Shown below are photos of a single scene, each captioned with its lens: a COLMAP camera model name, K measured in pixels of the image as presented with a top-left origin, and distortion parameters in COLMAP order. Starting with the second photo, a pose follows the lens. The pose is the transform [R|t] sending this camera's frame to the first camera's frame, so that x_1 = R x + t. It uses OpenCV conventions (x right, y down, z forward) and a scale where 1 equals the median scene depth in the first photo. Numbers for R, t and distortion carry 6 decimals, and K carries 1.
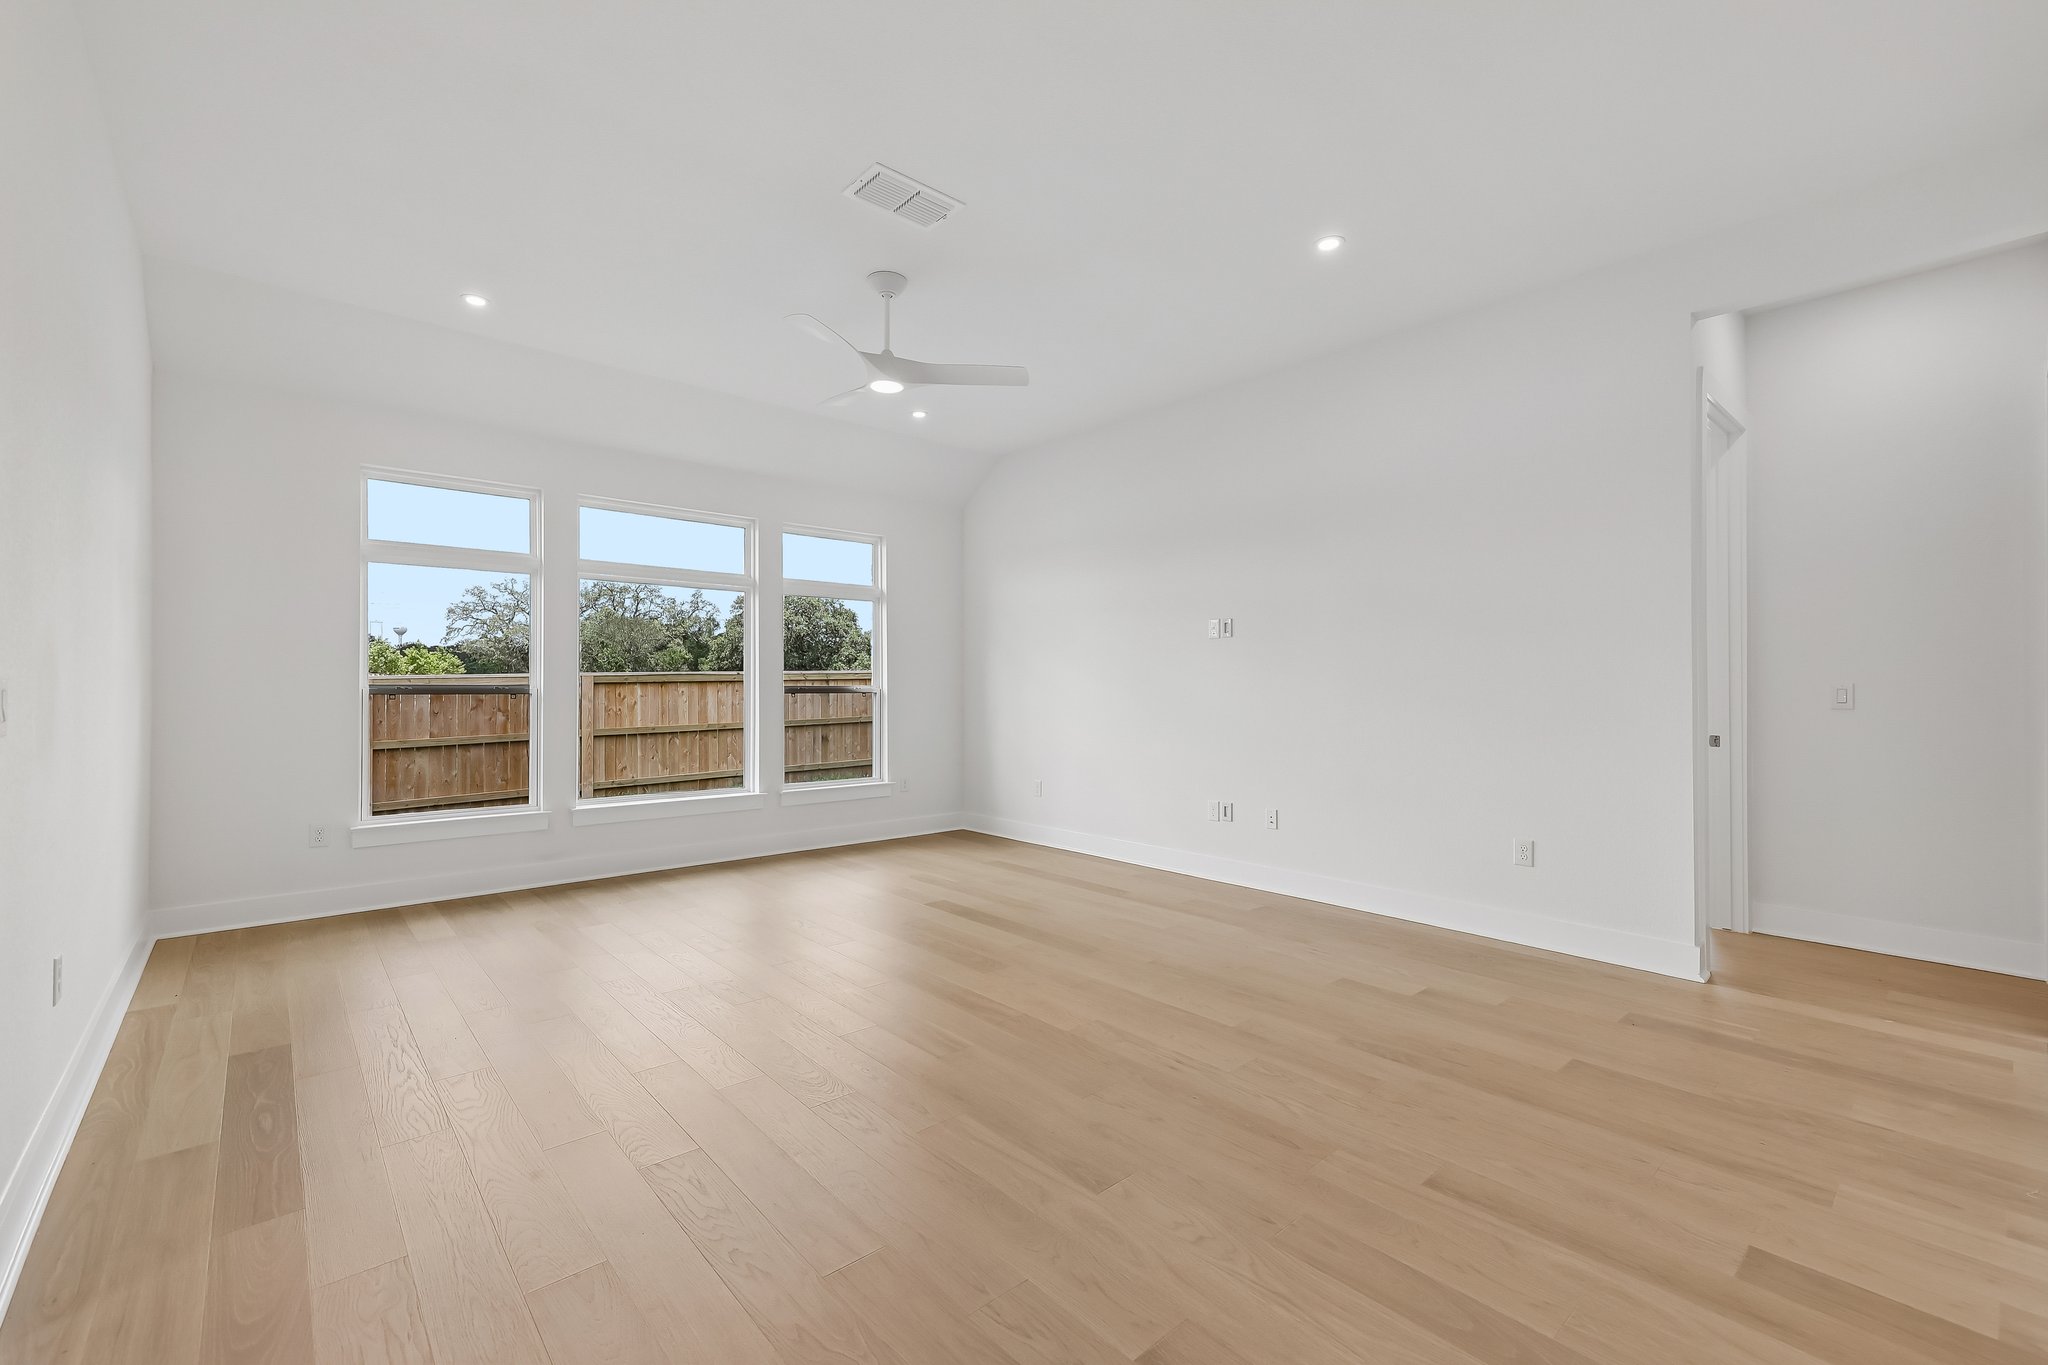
lens RADIAL K [[864.6, 0, 1012.4], [0, 864.6, 682.3], [0, 0, 1]] dist [0.011003, 0.000399]
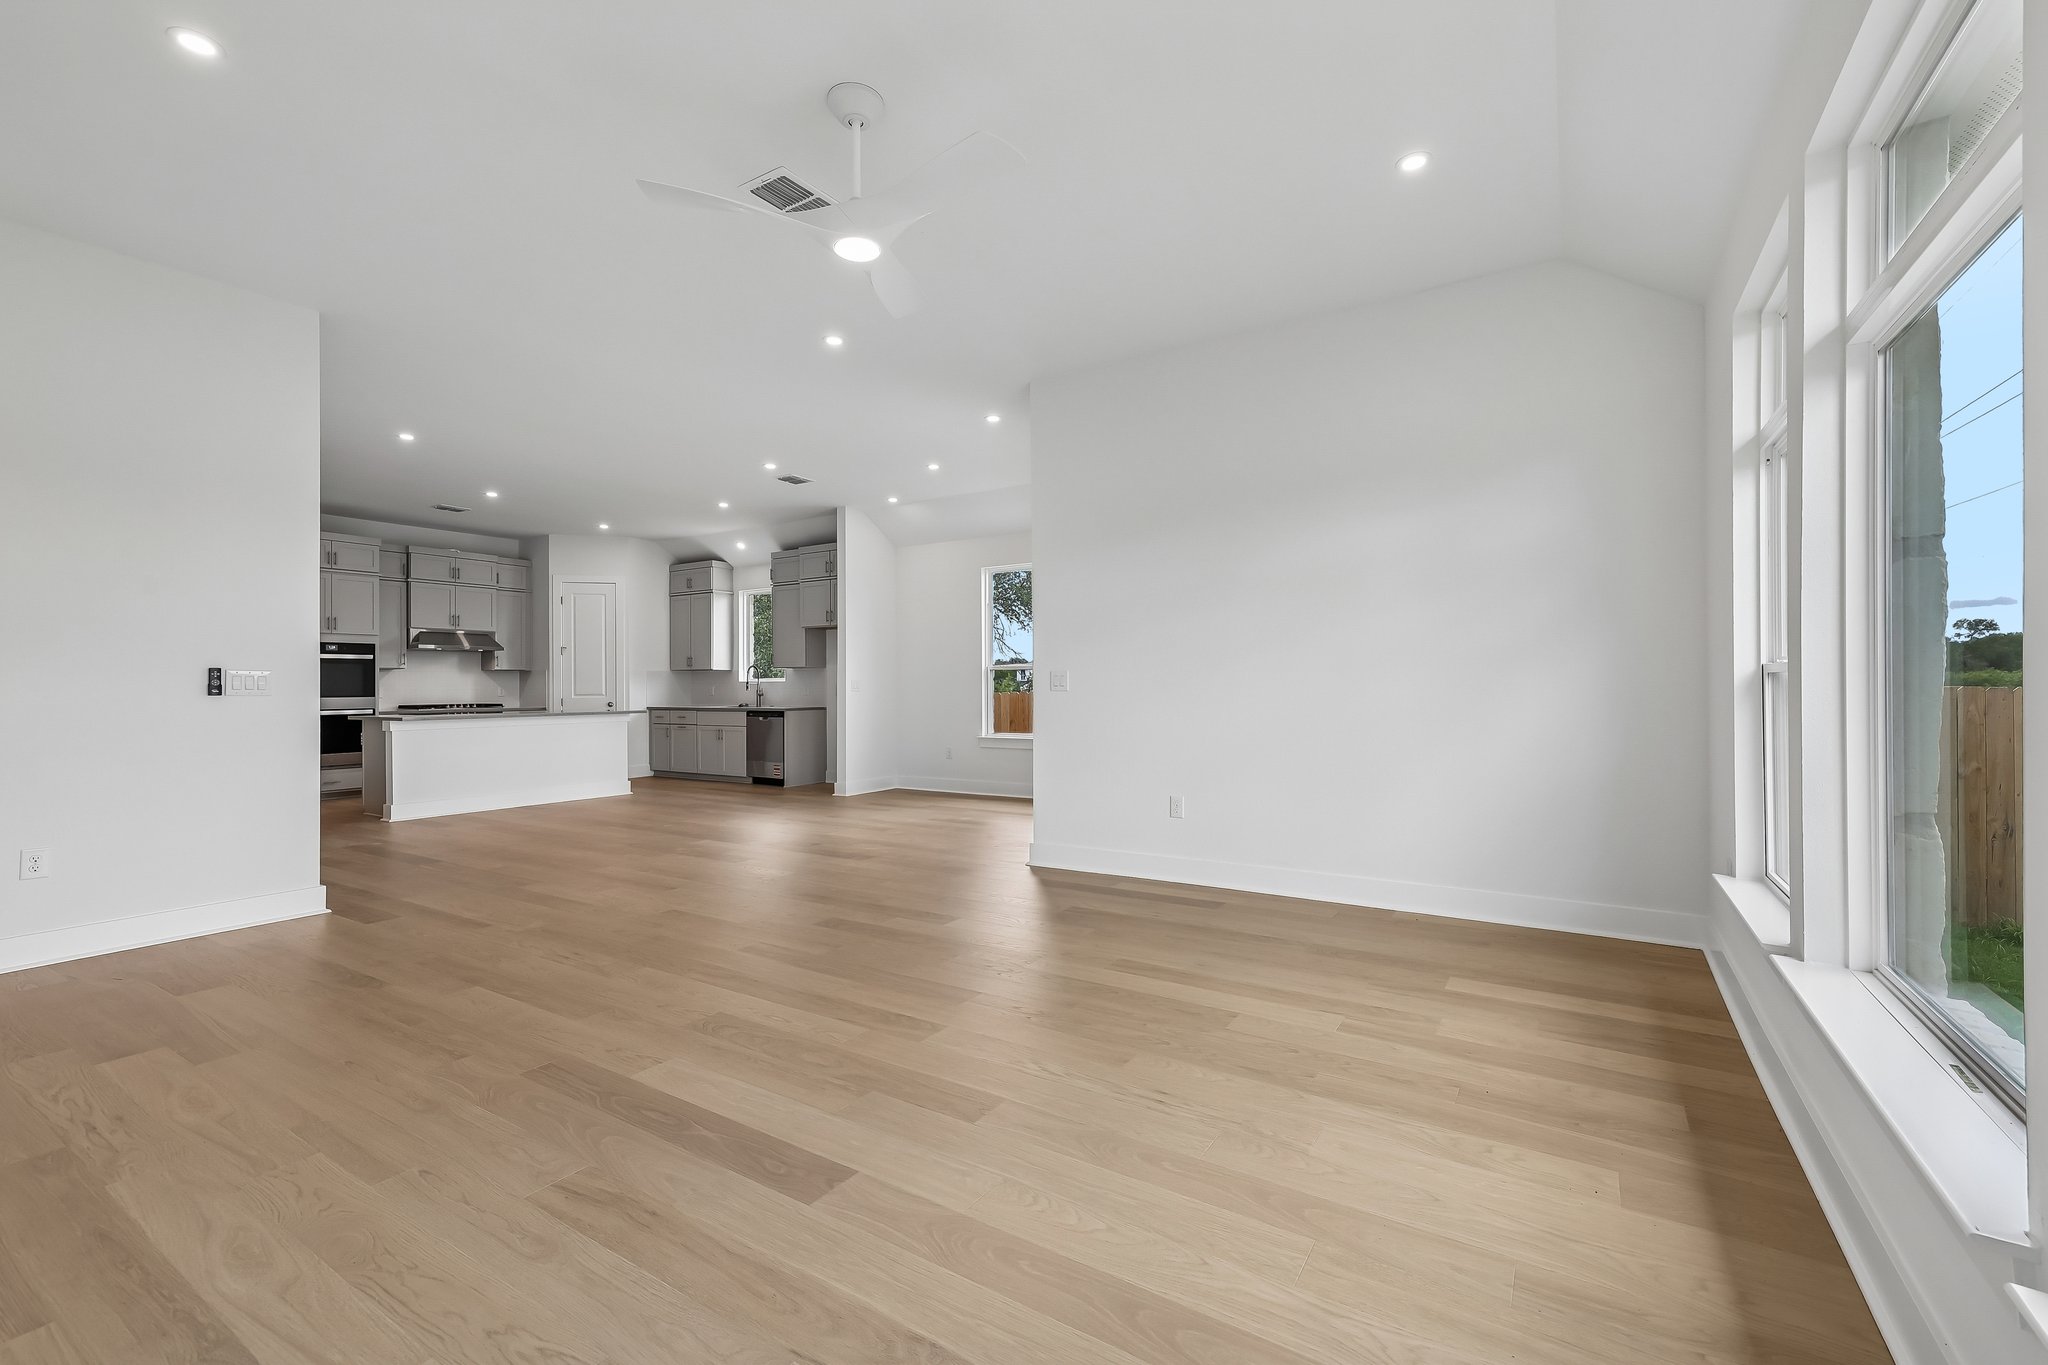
lens RADIAL K [[864.6, 0, 1032.9], [0, 864.6, 683.4], [0, 0, 1]] dist [0.011003, 0.000399]
pose [[-0.959761, 0.006113, -0.280753, -0.049590], [0.007446, 0.999966, -0.003680, 0.013504], [0.280721, -0.005623, -0.959773, 1.030964]]
